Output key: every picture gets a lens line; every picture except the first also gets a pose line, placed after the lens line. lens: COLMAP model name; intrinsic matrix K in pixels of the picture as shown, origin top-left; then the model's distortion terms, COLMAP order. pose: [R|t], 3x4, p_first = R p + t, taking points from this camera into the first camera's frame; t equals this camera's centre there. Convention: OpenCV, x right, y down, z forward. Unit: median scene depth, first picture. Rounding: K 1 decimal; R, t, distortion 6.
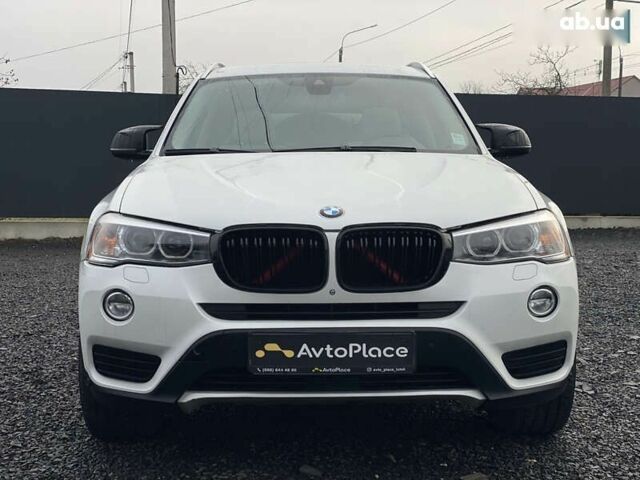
lens RADIAL K [[951.7, 0, 322.5], [0, 951.7, 240.0], [0, 0, 1]] dist [0.131996, 0.000000]
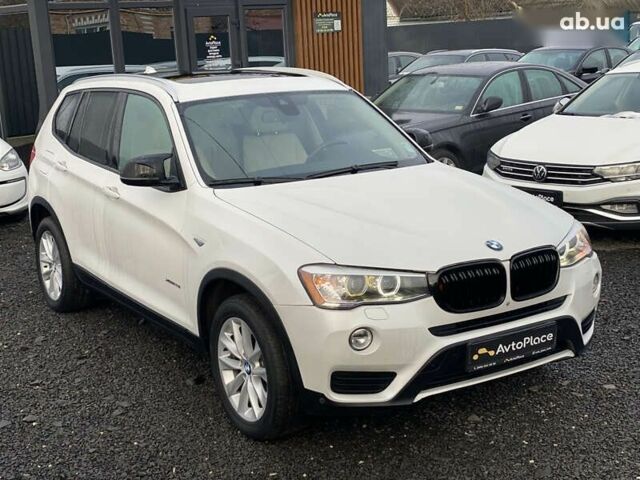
lens RADIAL K [[951.7, 0, 318.3], [0, 951.7, 240.1], [0, 0, 1]] dist [0.131996, 0.000000]
pose [[0.849290, -0.133246, 0.510834, -0.911143], [0.070258, 0.987544, 0.140784, -0.249581], [-0.523230, -0.083676, 0.848073, -0.036726]]
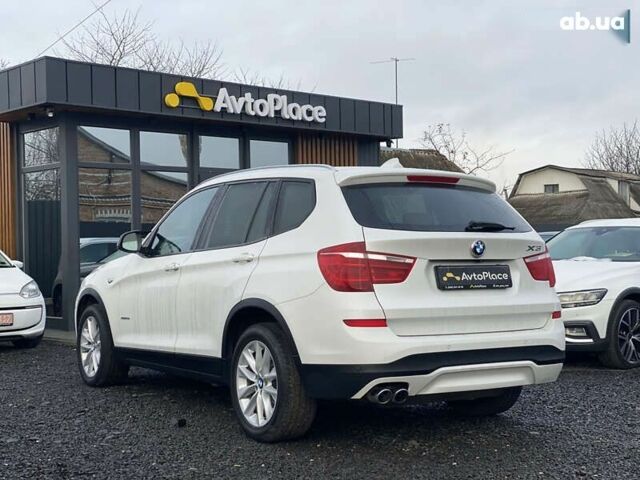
lens RADIAL K [[951.7, 0, 321.0], [0, 951.7, 236.8], [0, 0, 1]] dist [0.131996, 0.000000]
pose [[0.855426, 0.011572, 0.517795, -1.034467], [0.037381, 0.995763, -0.084011, 0.020059], [-0.516574, 0.091221, 0.851370, -0.360628]]
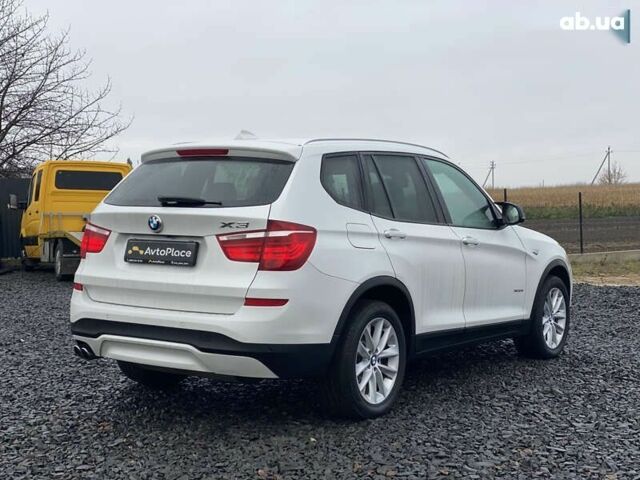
lens RADIAL K [[951.7, 0, 317.0], [0, 951.7, 237.0], [0, 0, 1]] dist [0.131996, 0.000000]
pose [[0.805795, 0.036762, -0.591053, 1.355892], [-0.060895, 0.997924, -0.020950, -0.051543], [0.589056, 0.052874, 0.806361, -0.242471]]
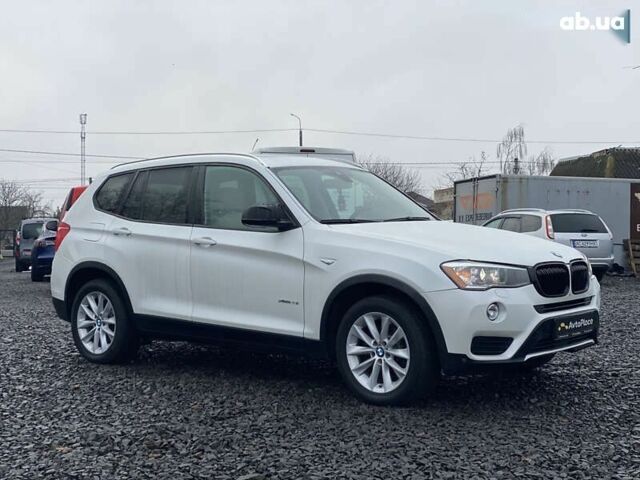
lens RADIAL K [[951.7, 0, 319.7], [0, 951.7, 242.6], [0, 0, 1]] dist [0.131996, 0.000000]
pose [[0.662468, -0.027274, 0.748594, -1.785985], [0.061972, 0.997907, -0.018485, -0.047866], [-0.746523, 0.058637, 0.662771, 0.058048]]
